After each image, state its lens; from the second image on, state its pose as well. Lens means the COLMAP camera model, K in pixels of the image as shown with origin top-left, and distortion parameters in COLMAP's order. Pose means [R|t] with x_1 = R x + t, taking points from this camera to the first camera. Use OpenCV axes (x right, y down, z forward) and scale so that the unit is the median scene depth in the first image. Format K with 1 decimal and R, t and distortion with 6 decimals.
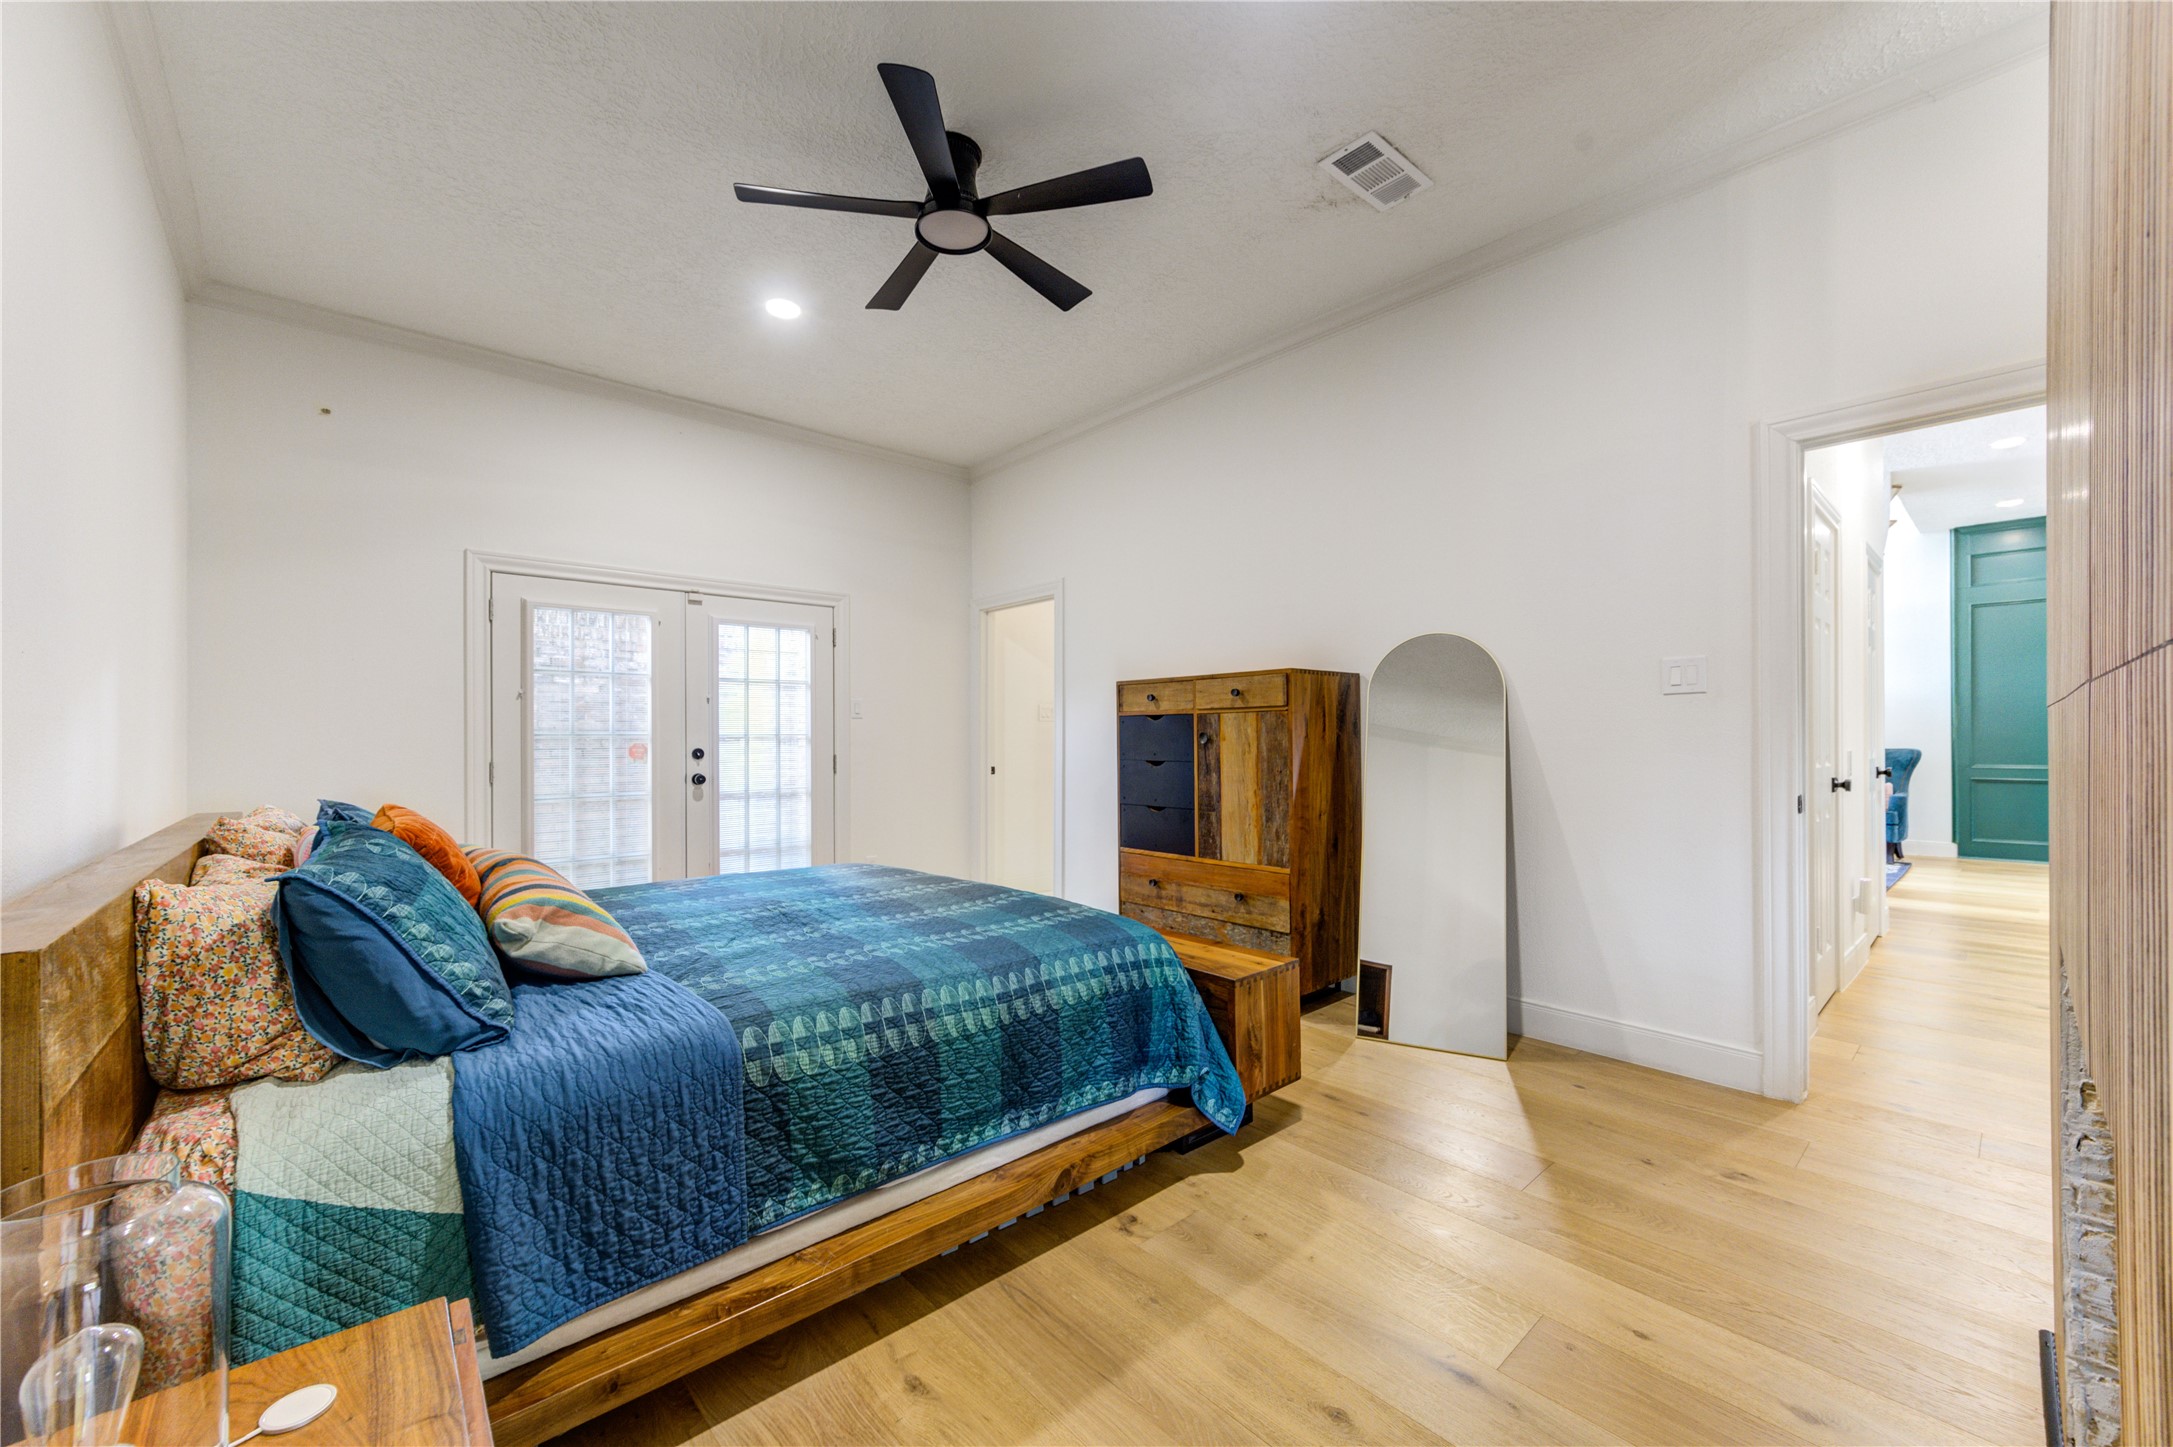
lens RADIAL K [[846.8, 0, 1087.2], [0, 846.8, 735.6], [0, 0, 1]] dist [-0.001421, 0.001876]
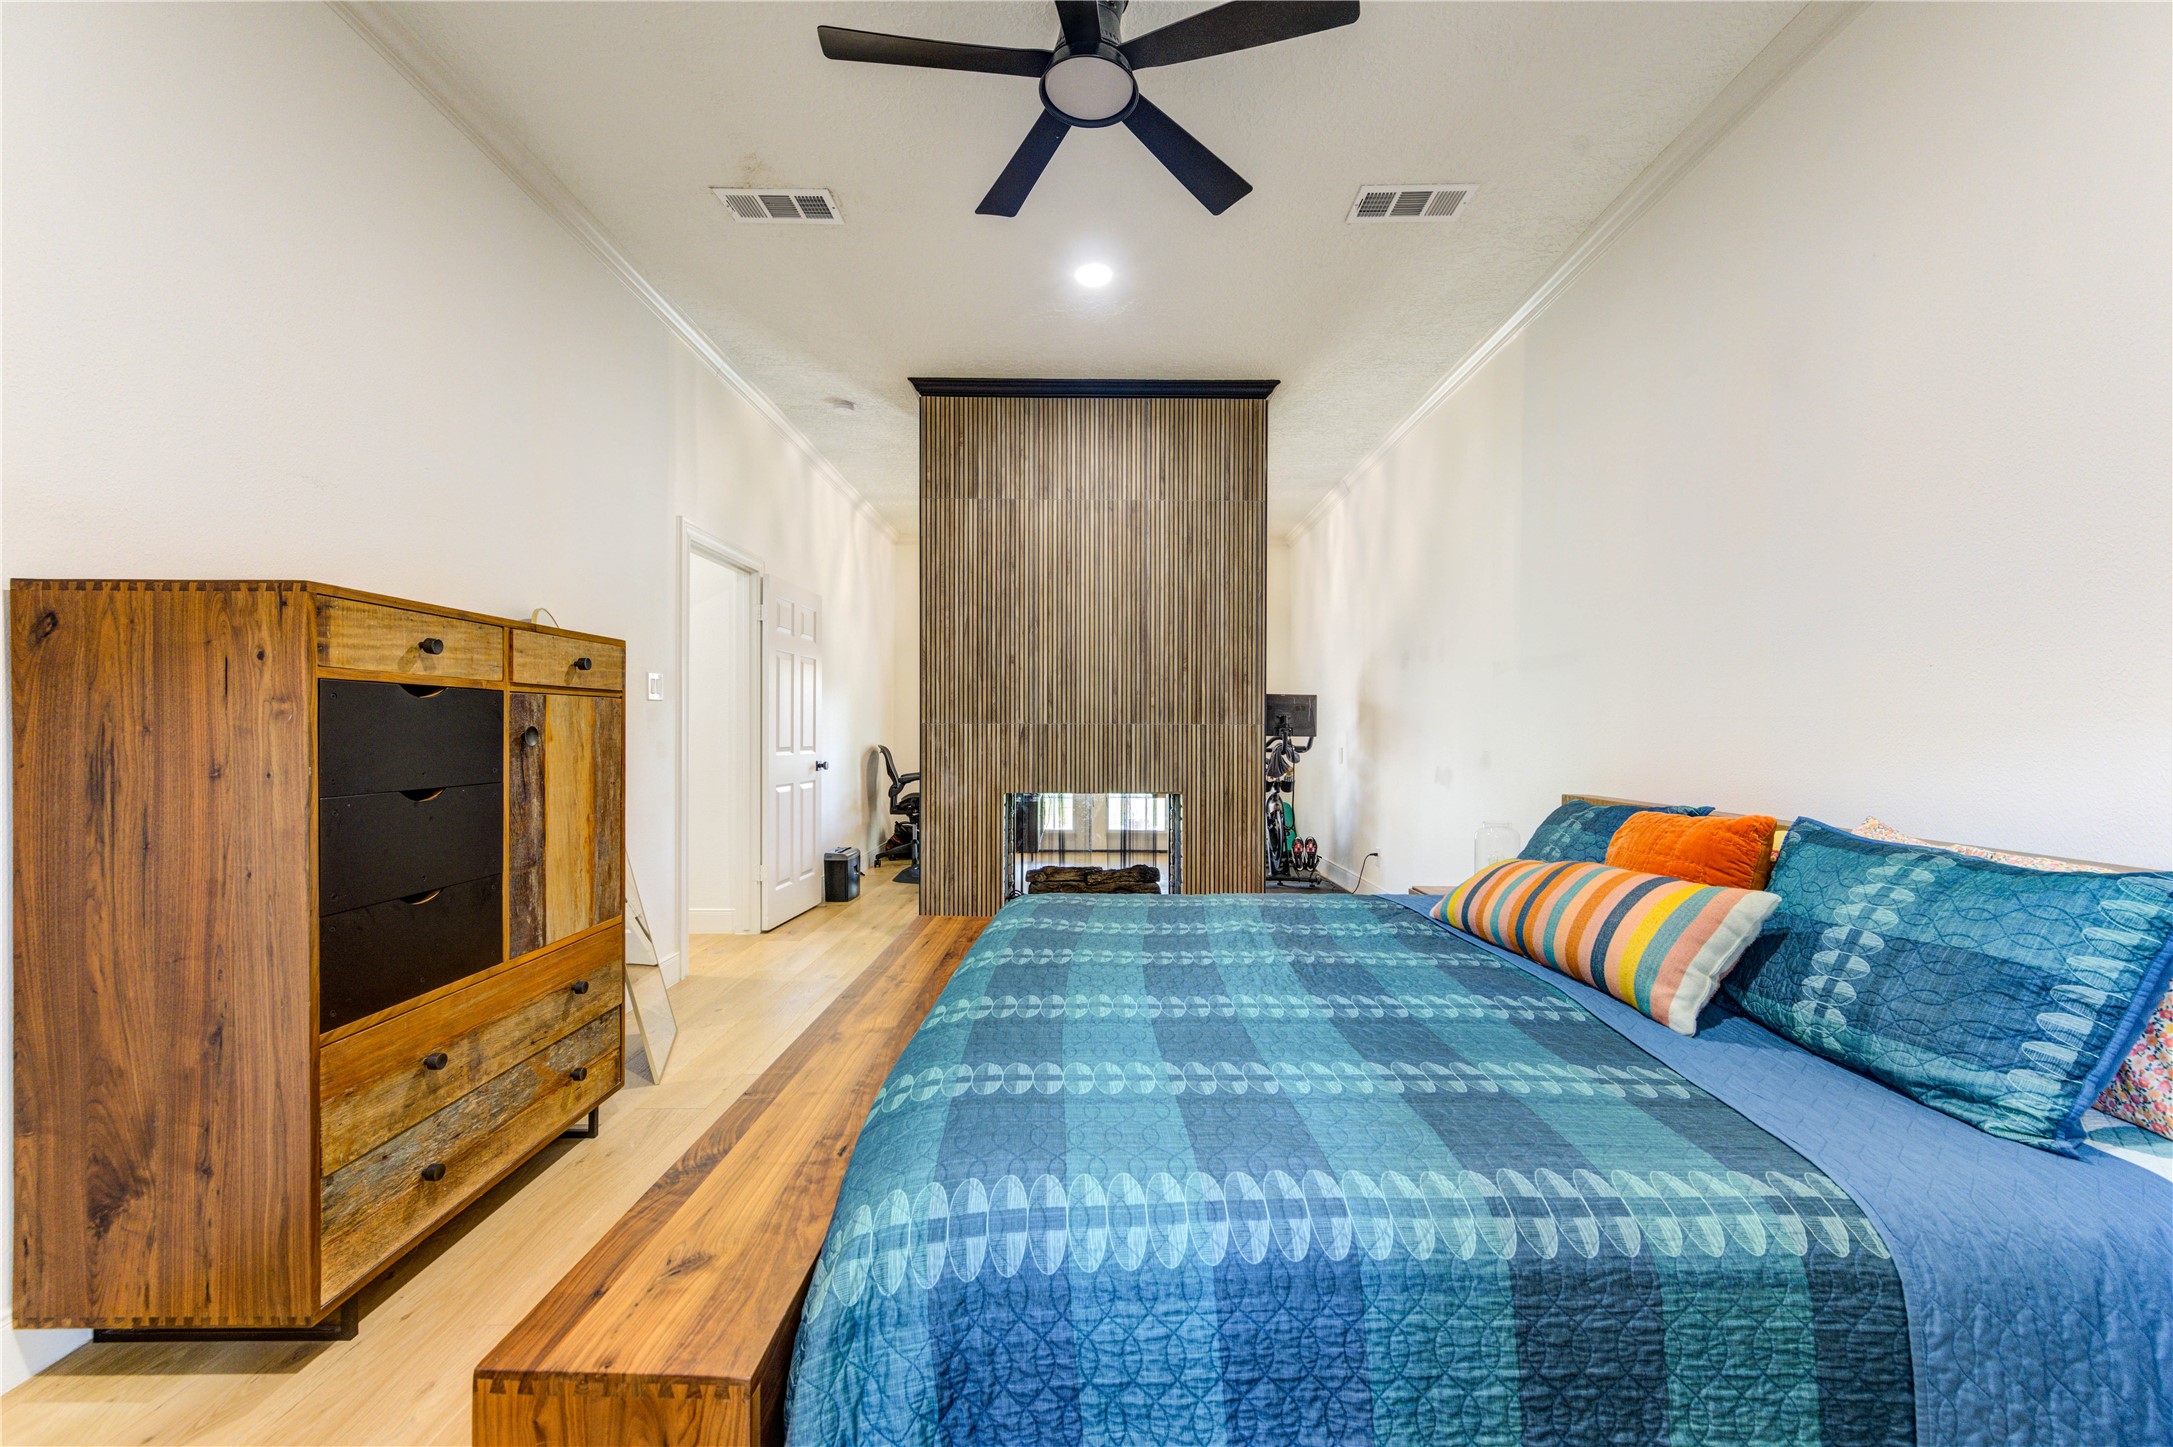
lens RADIAL K [[846.8, 0, 1085.7], [0, 846.8, 733.0], [0, 0, 1]] dist [-0.001421, 0.001876]
pose [[-0.747198, -0.004615, 0.664586, -0.502515], [-0.007847, 0.999967, -0.001878, -0.001477], [-0.664555, -0.006619, -0.747210, 1.177744]]
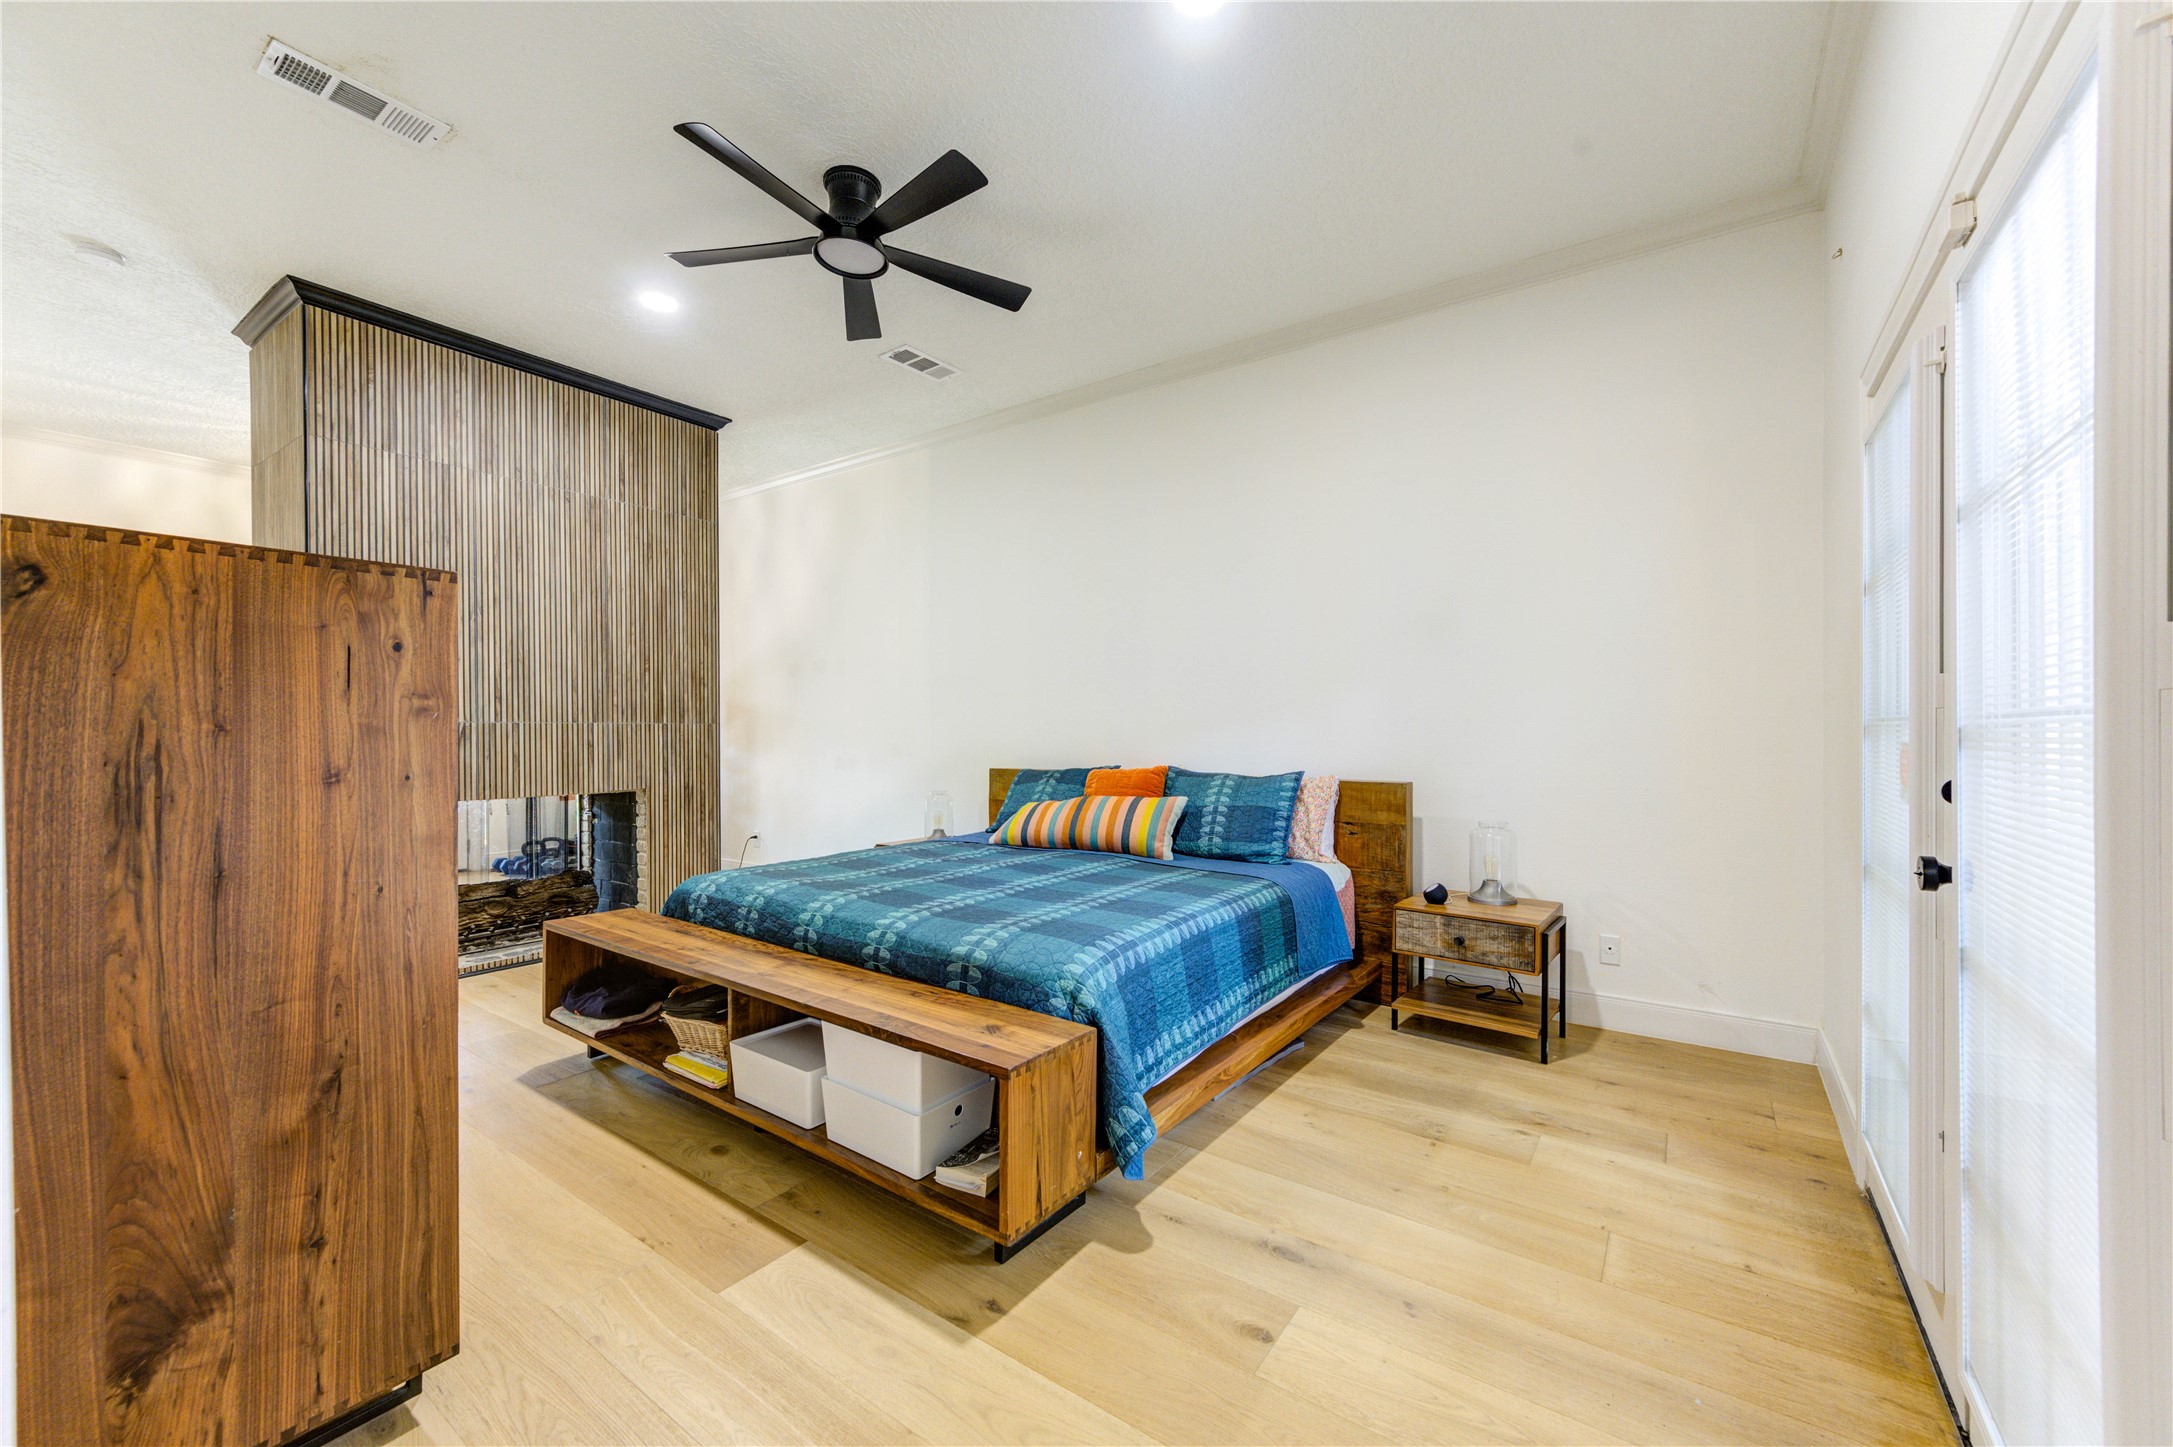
lens RADIAL K [[846.8, 0, 1093.9], [0, 846.8, 729.7], [0, 0, 1]] dist [-0.001421, 0.001876]
pose [[-0.973139, 0.002202, -0.230207, -0.135924], [0.003908, 0.999968, -0.006957, 0.003904], [0.230184, -0.007670, -0.973117, 1.581362]]
